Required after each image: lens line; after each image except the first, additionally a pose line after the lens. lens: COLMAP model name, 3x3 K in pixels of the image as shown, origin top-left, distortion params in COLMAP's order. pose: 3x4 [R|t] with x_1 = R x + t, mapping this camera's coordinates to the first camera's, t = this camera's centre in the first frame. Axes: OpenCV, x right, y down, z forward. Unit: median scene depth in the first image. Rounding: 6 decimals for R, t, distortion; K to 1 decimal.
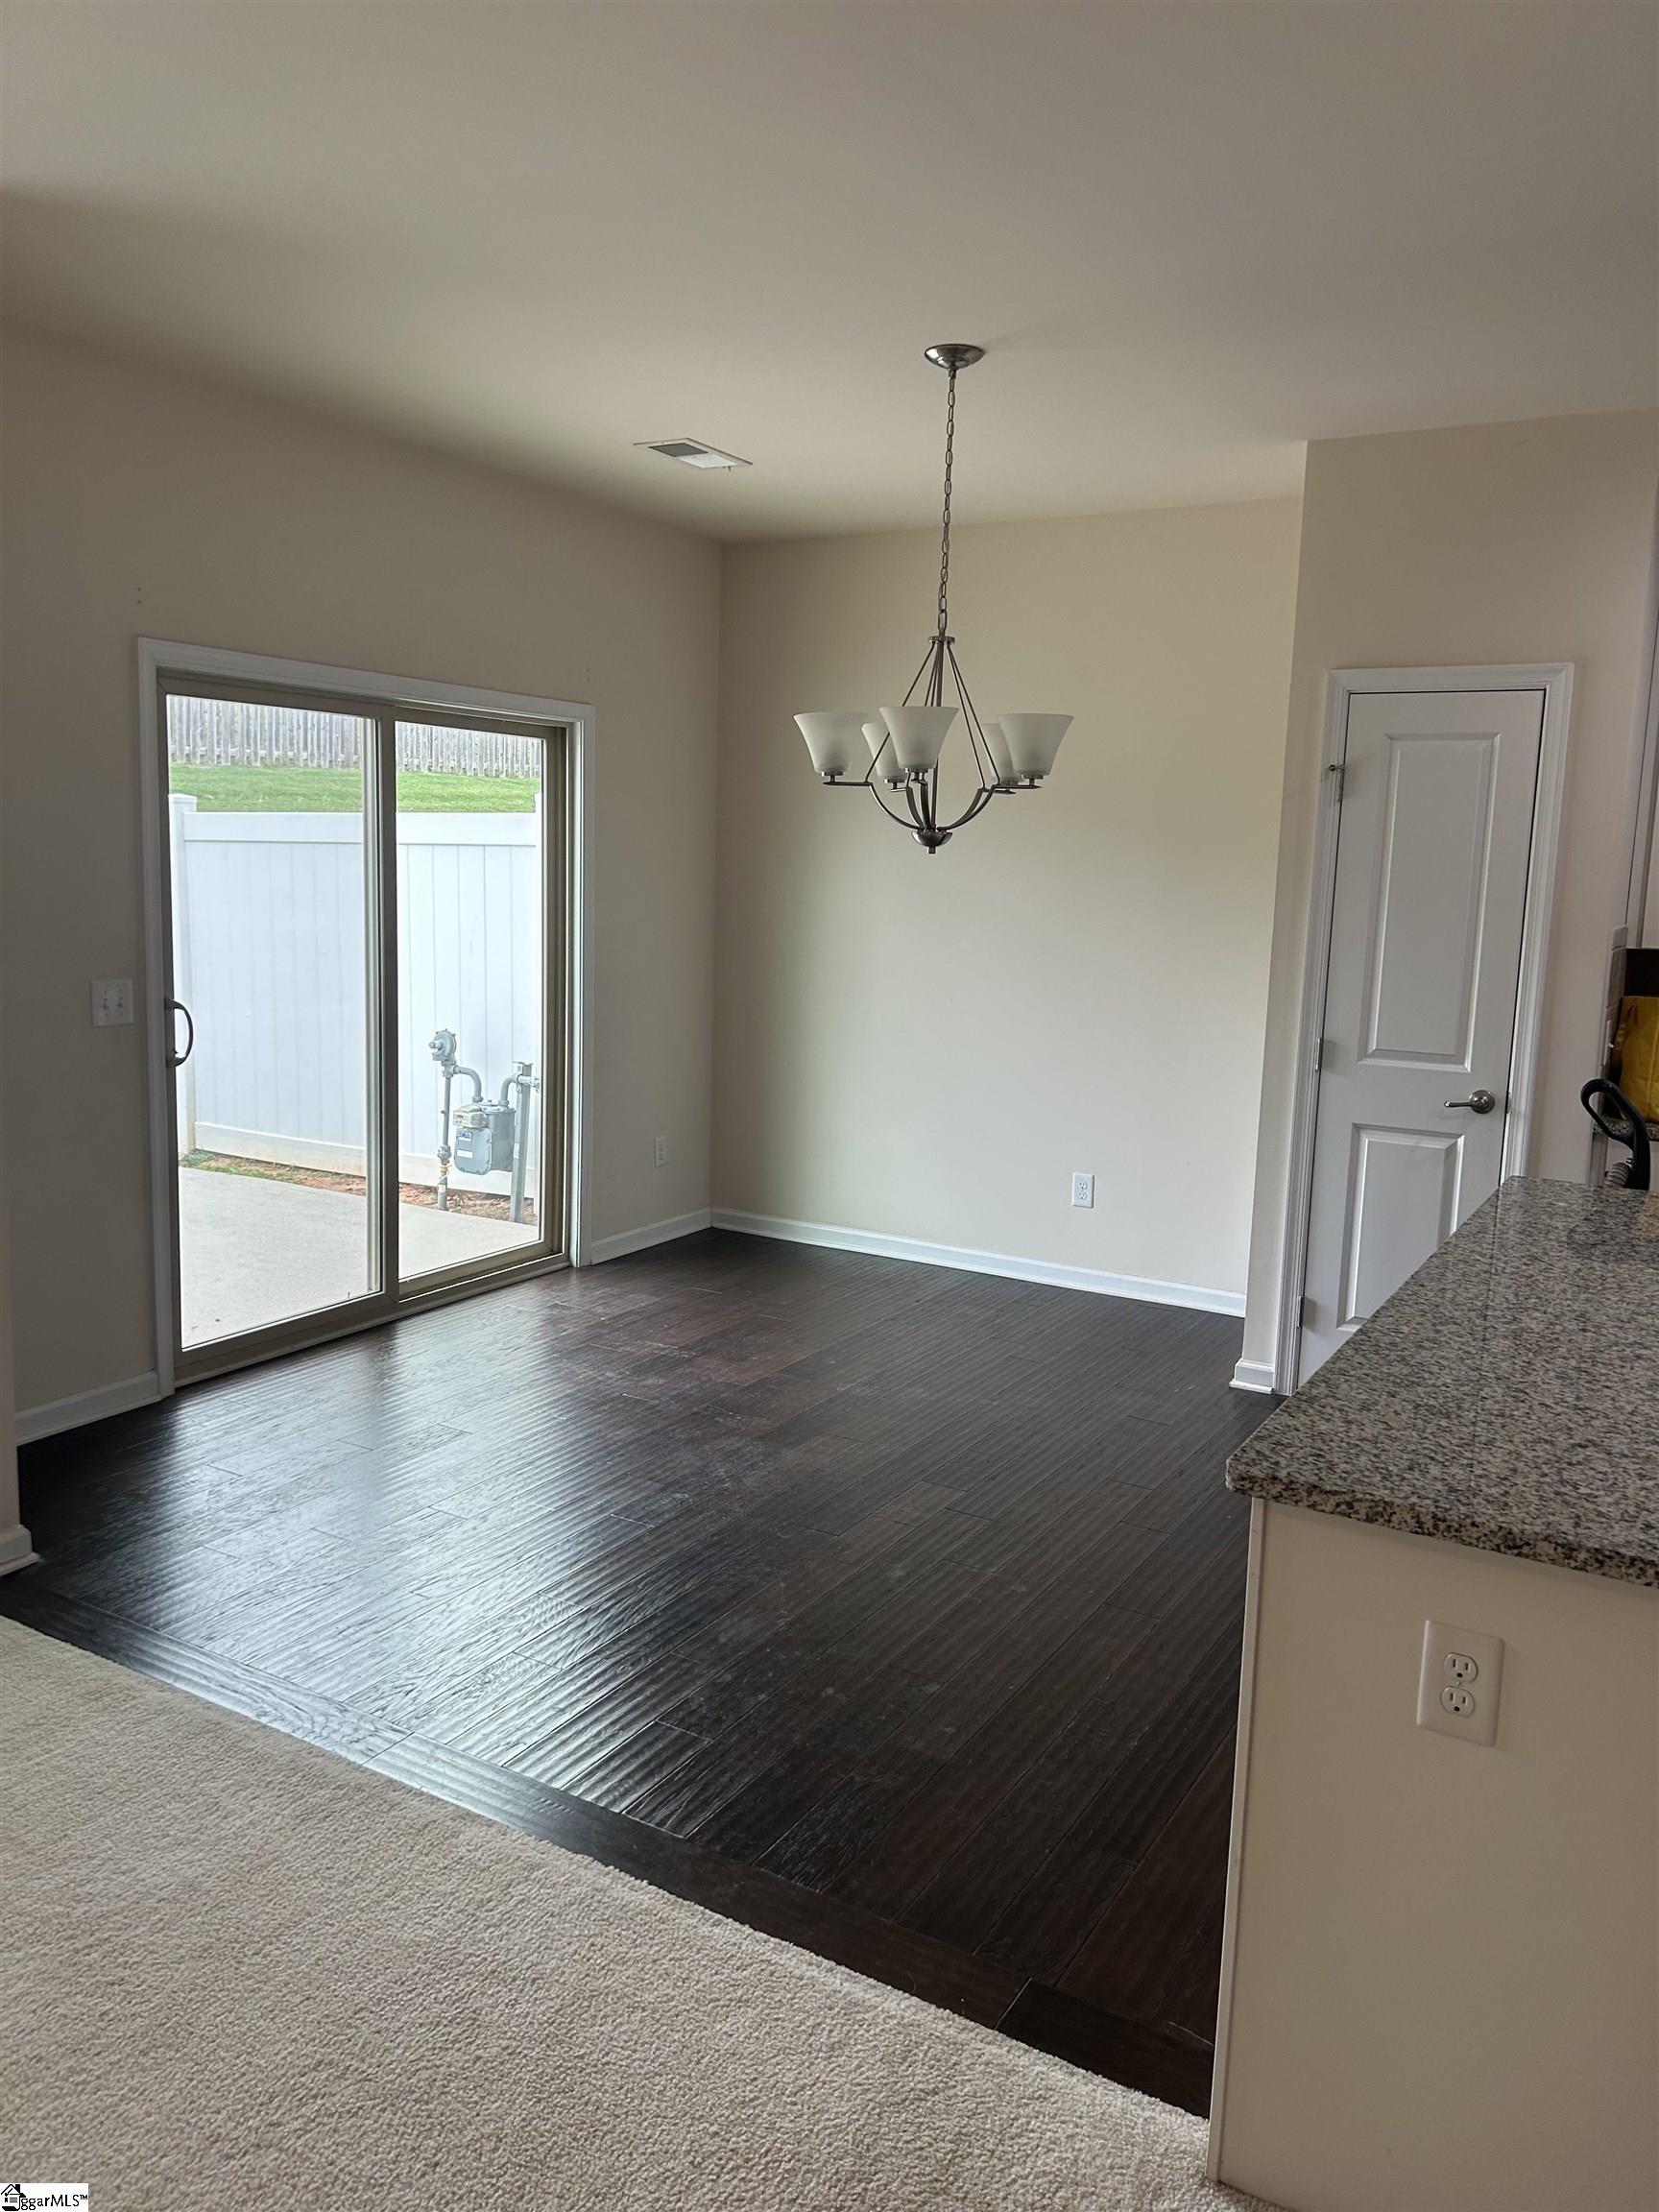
lens RADIAL K [[1666.9, 0, 818.1], [0, 1666.9, 1096.7], [0, 0, 1]] dist [0.045189, -0.054392]
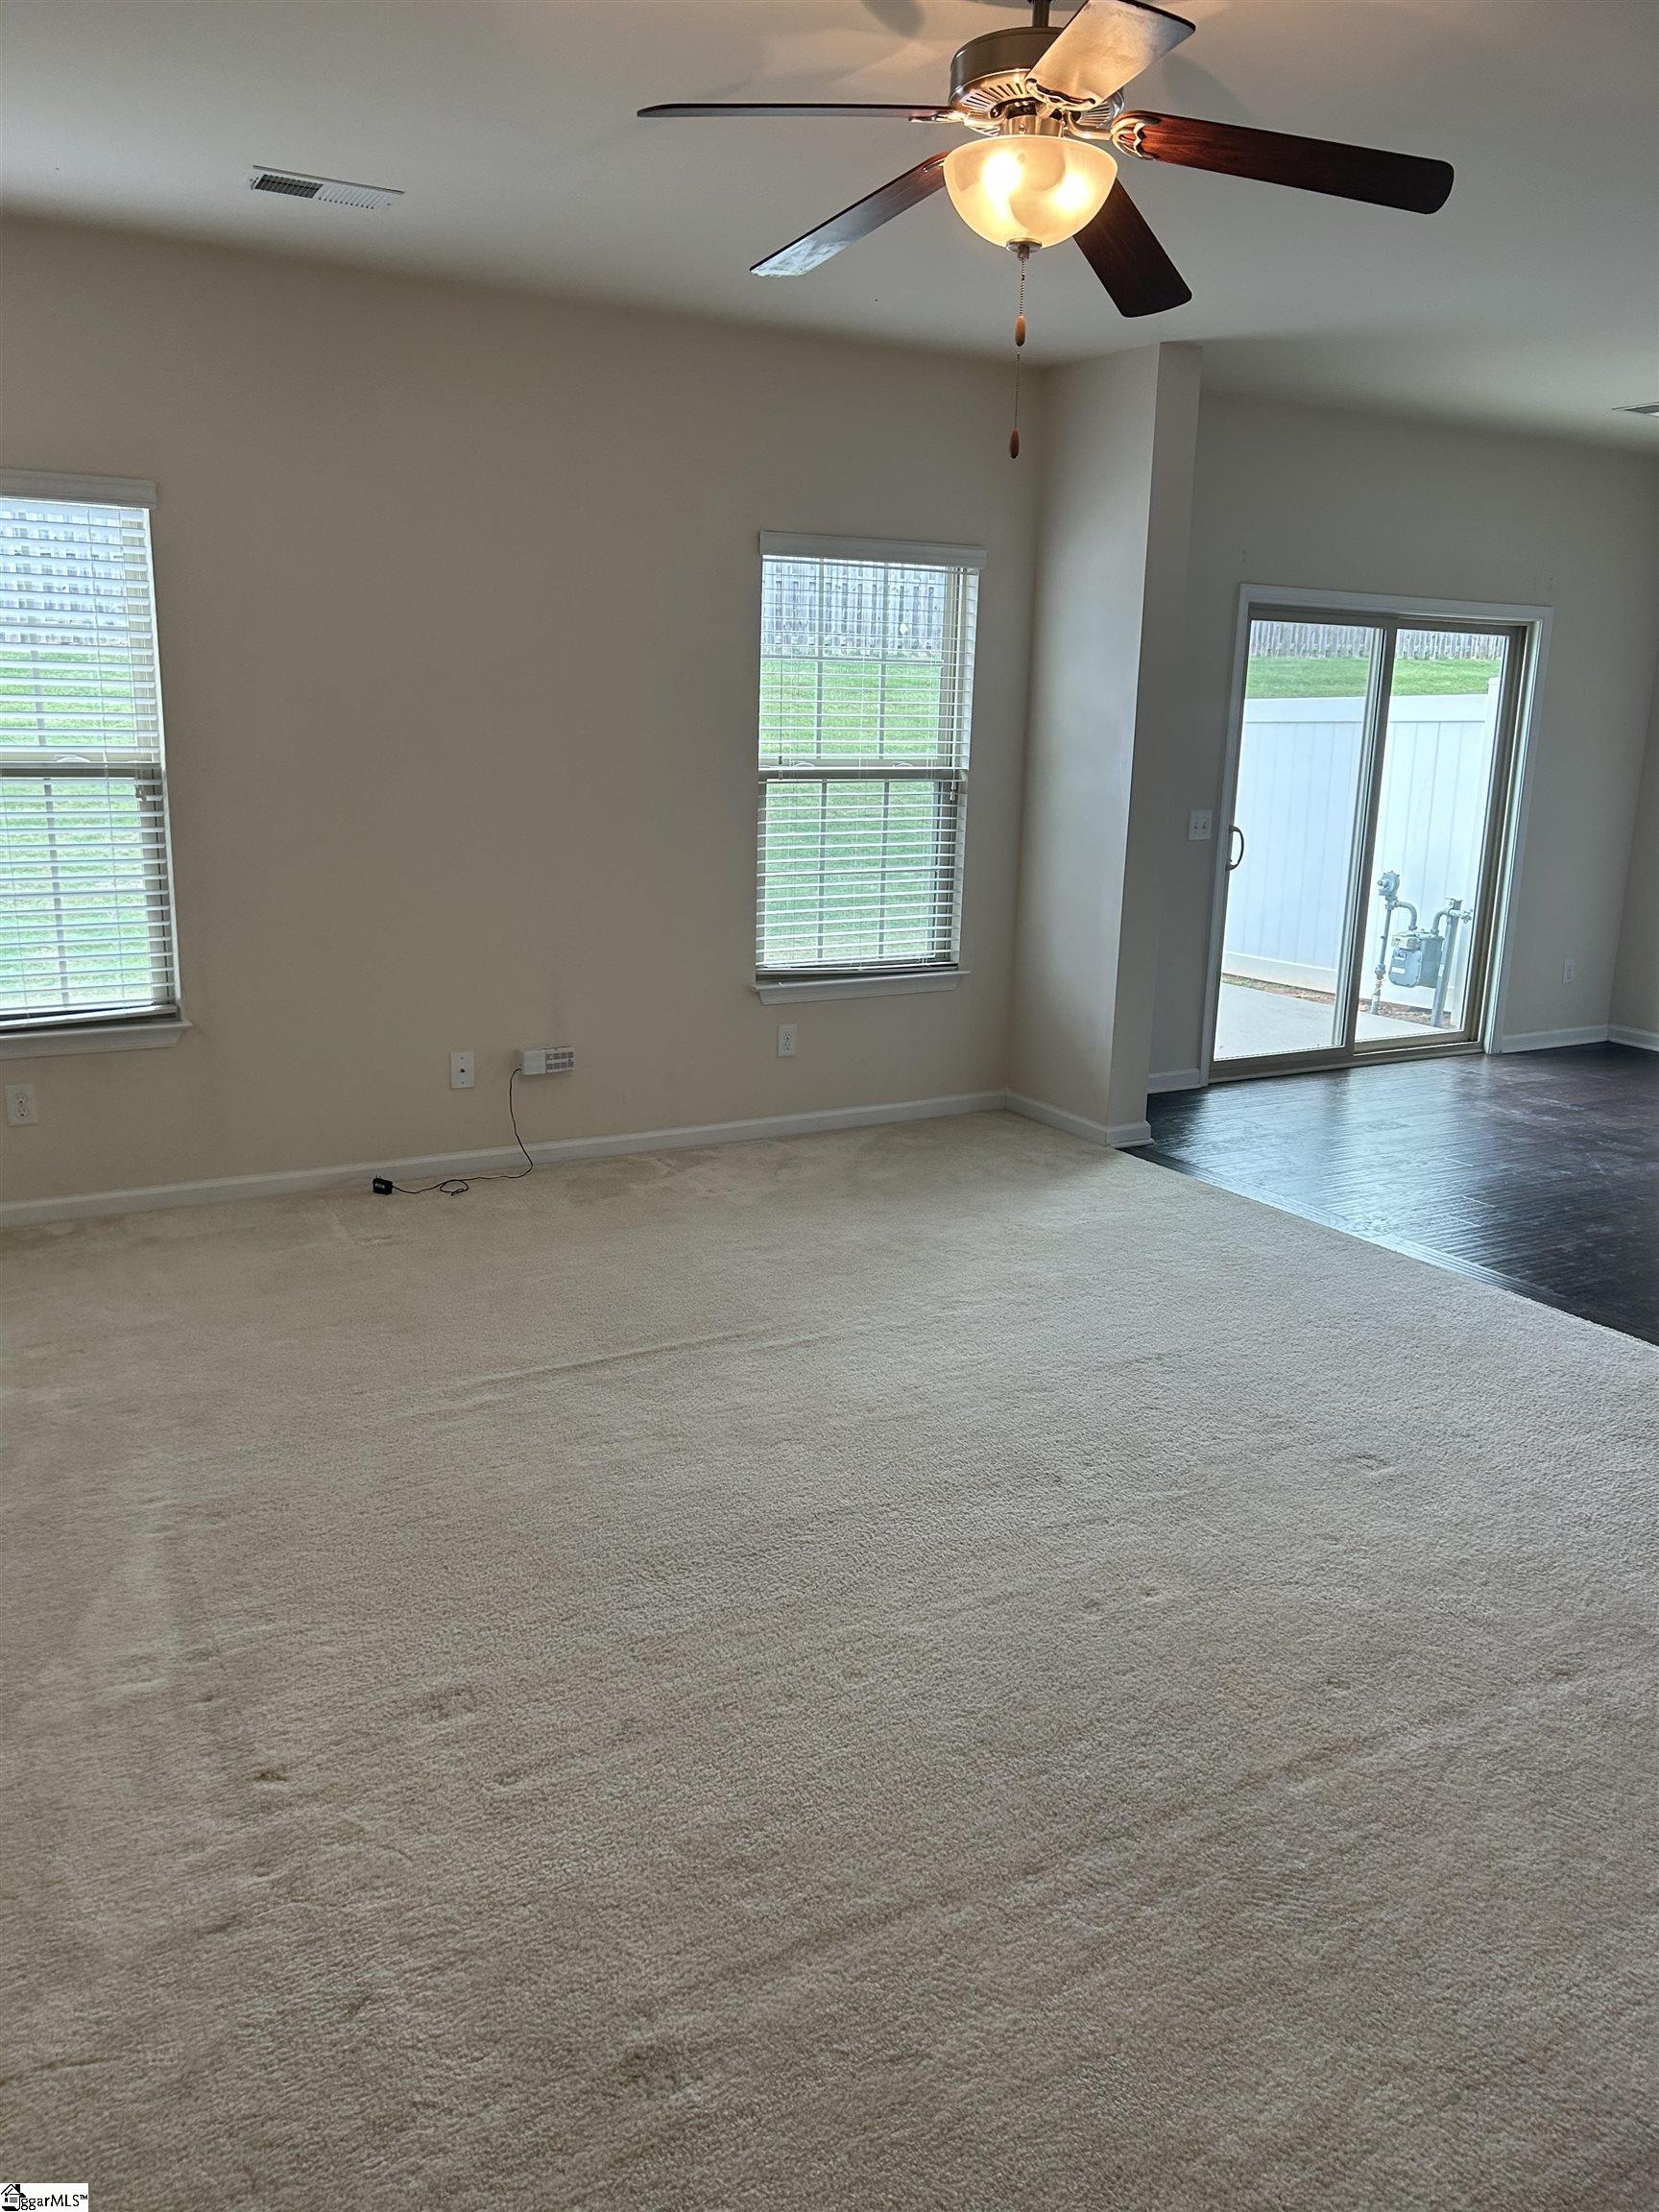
lens RADIAL K [[1666.9, 0, 816.1], [0, 1666.9, 1104.1], [0, 0, 1]] dist [0.045189, -0.054392]
pose [[0.869894, 0.104240, -0.482097, 0.041033], [-0.069842, 0.993597, 0.088814, 0.081481], [0.488268, -0.043589, 0.871604, -0.495210]]
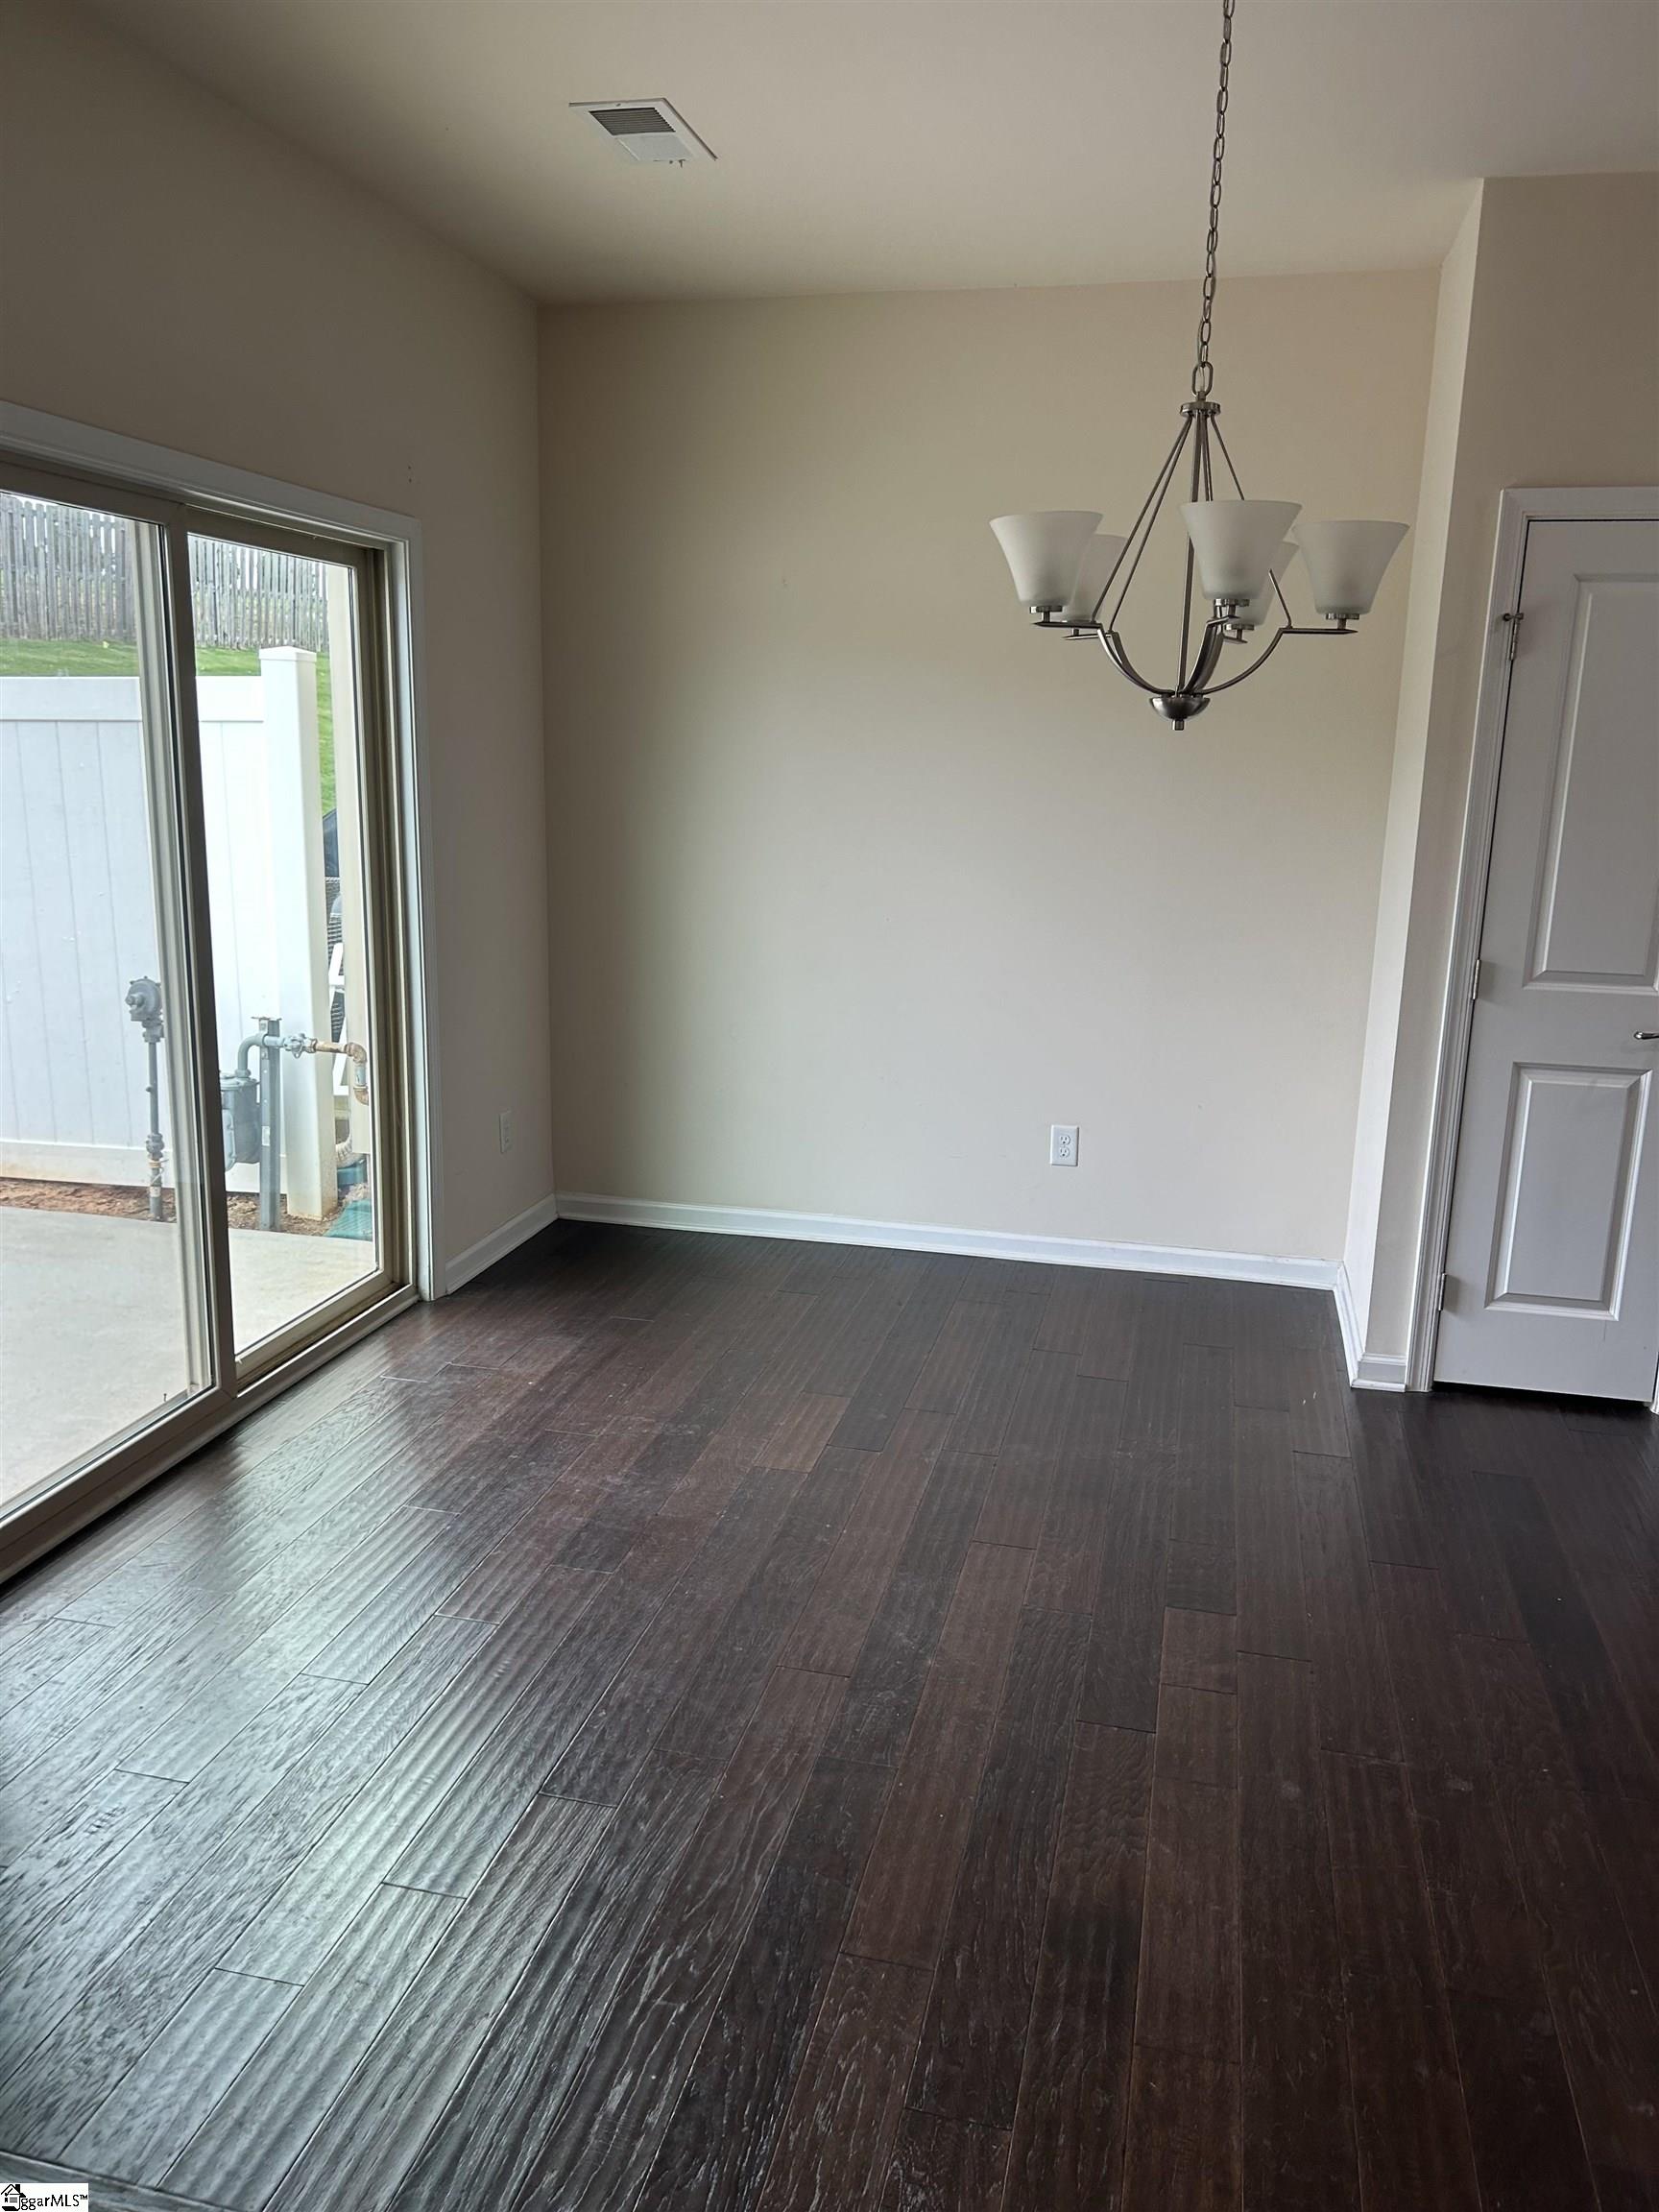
lens RADIAL K [[1666.9, 0, 830.5], [0, 1666.9, 1115.9], [0, 0, 1]] dist [0.045189, -0.054392]
pose [[0.953913, -0.073679, 0.290897, -0.241637], [0.049438, 0.994729, 0.089830, -0.048691], [-0.295982, -0.071309, 0.952528, 0.321019]]
